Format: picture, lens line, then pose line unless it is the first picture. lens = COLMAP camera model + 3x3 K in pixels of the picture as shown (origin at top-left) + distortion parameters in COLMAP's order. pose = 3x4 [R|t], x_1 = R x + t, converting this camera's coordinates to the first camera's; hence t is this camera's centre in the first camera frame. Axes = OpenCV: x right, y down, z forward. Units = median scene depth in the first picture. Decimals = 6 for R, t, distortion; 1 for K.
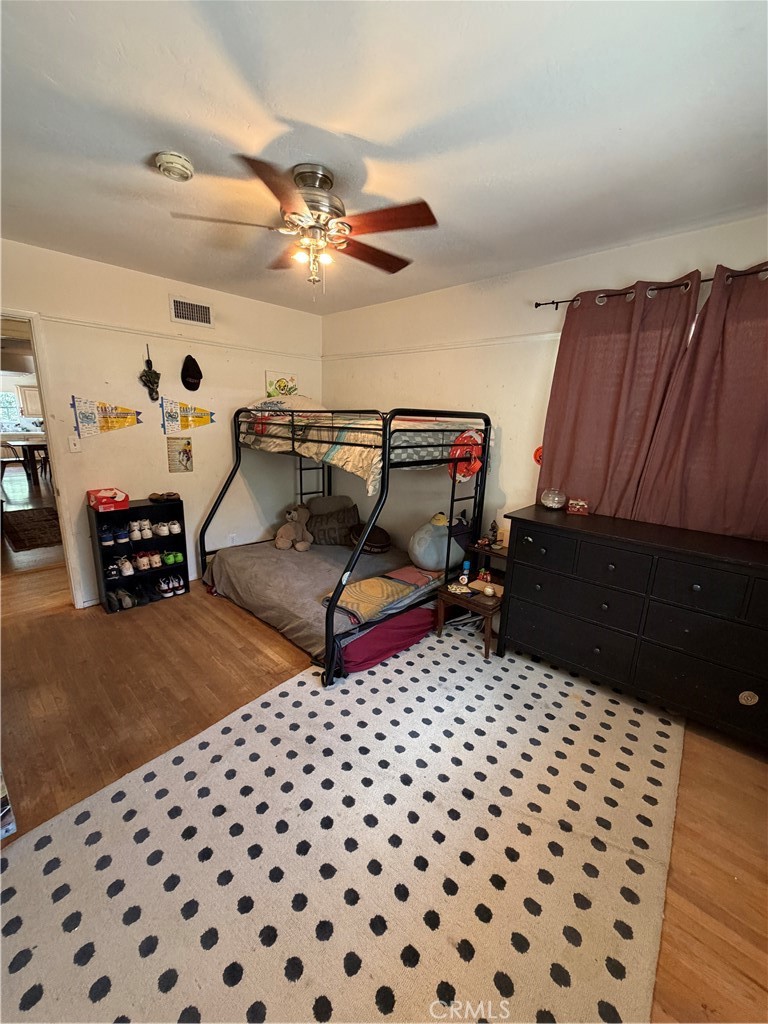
lens RADIAL K [[405.0, 0, 384.4], [0, 405.0, 513.4], [0, 0, 1]] dist [-0.004160, 0.001261]
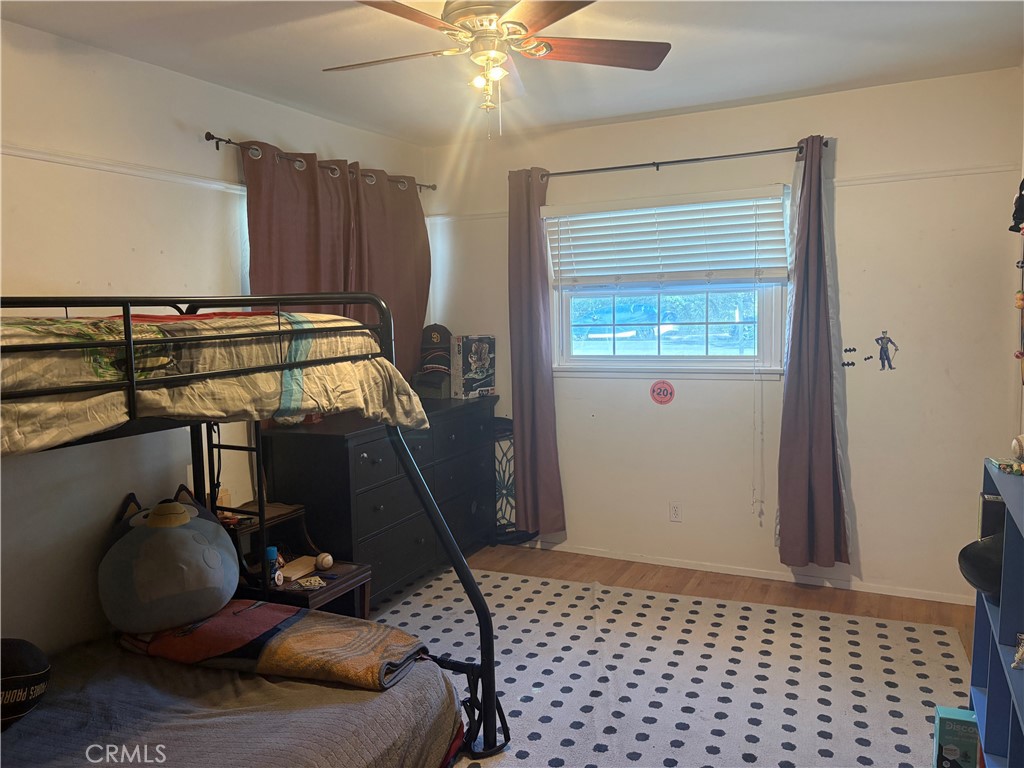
lens RADIAL K [[767.3, 0, 512.9], [0, 767.3, 386.3], [0, 0, 1]] dist [0.052897, -0.059223]
pose [[-0.286804, -0.121992, 0.950190, -1.175024], [0.238883, 0.951420, 0.194254, -0.297690], [-0.927728, 0.282697, -0.243729, 1.121464]]
